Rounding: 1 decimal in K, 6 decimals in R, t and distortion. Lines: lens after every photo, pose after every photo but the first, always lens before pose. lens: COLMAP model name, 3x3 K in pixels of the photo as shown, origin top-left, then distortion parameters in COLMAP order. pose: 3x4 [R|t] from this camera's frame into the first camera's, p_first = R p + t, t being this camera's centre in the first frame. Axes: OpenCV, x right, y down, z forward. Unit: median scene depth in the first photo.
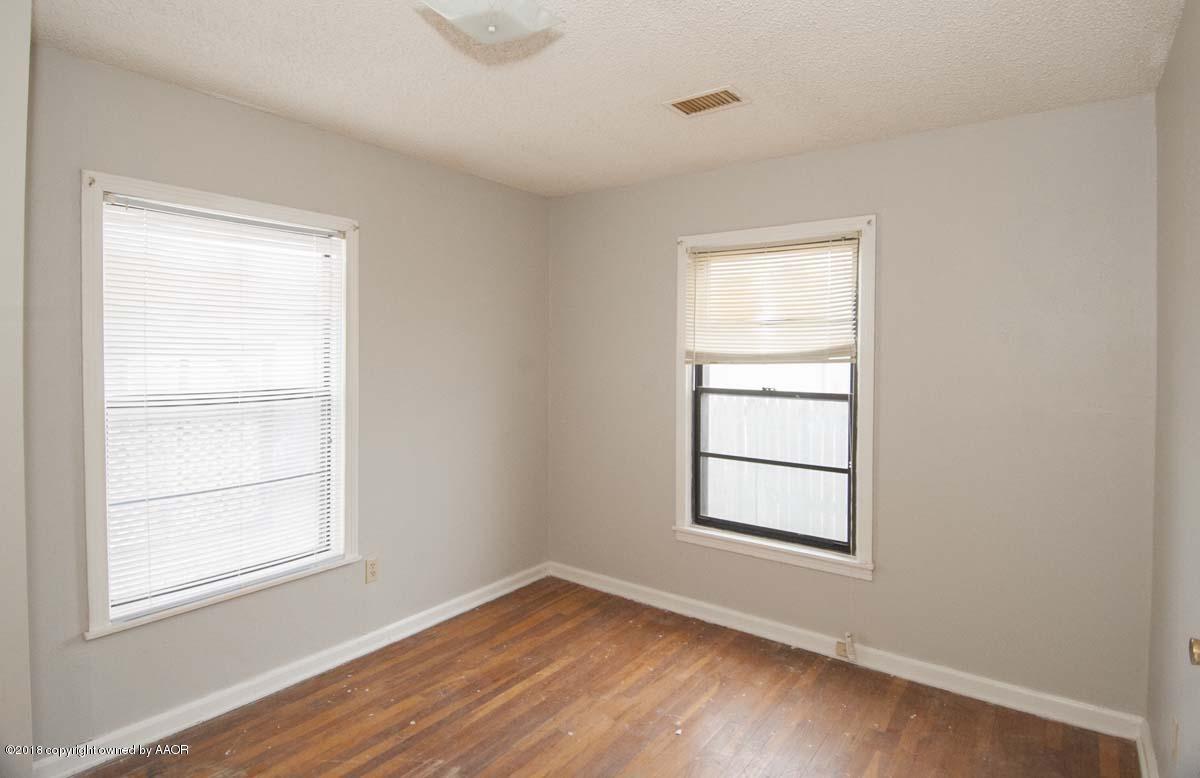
lens RADIAL K [[629.0, 0, 602.8], [0, 629.0, 352.9], [0, 0, 1]] dist [0.026671, -0.032008]
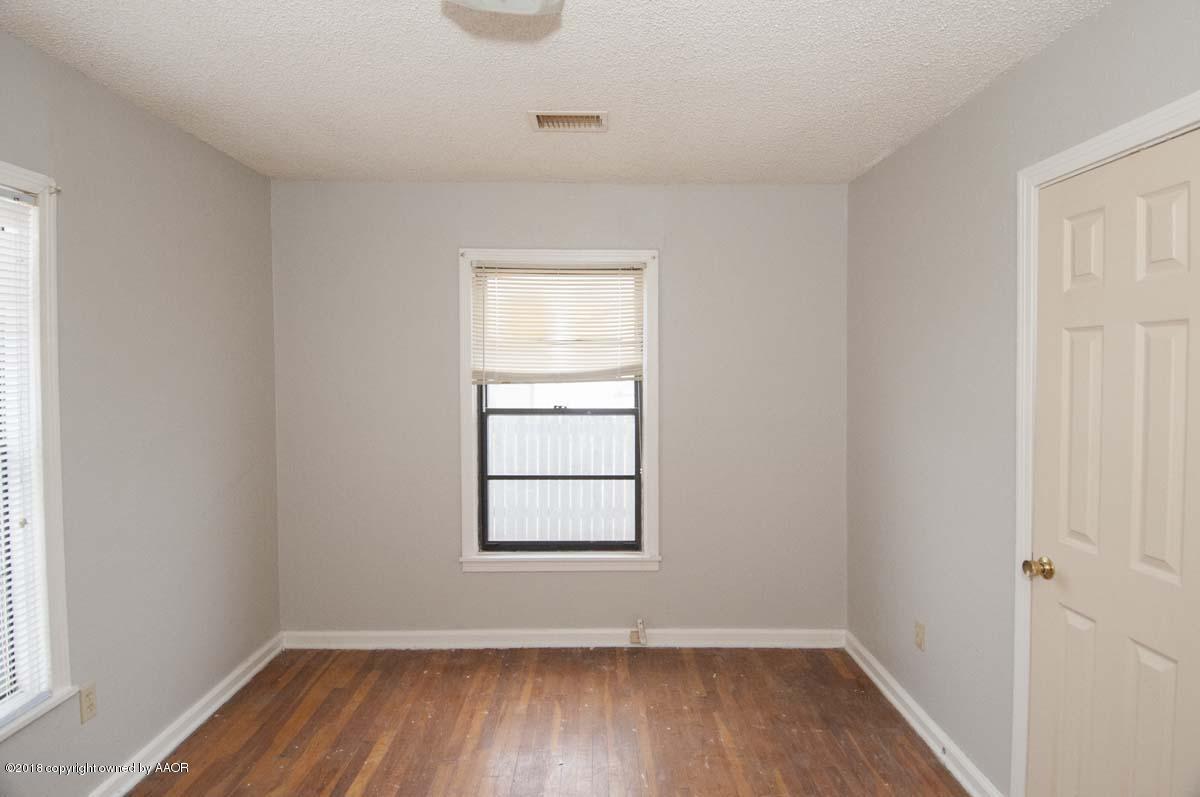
lens RADIAL K [[634.9, 0, 612.1], [0, 634.9, 374.2], [0, 0, 1]] dist [0.049481, -0.054452]
pose [[0.799660, -0.016381, 0.600229, -0.313468], [0.006281, 0.999801, 0.018919, -0.016559], [-0.600420, -0.011359, 0.799604, 0.124479]]
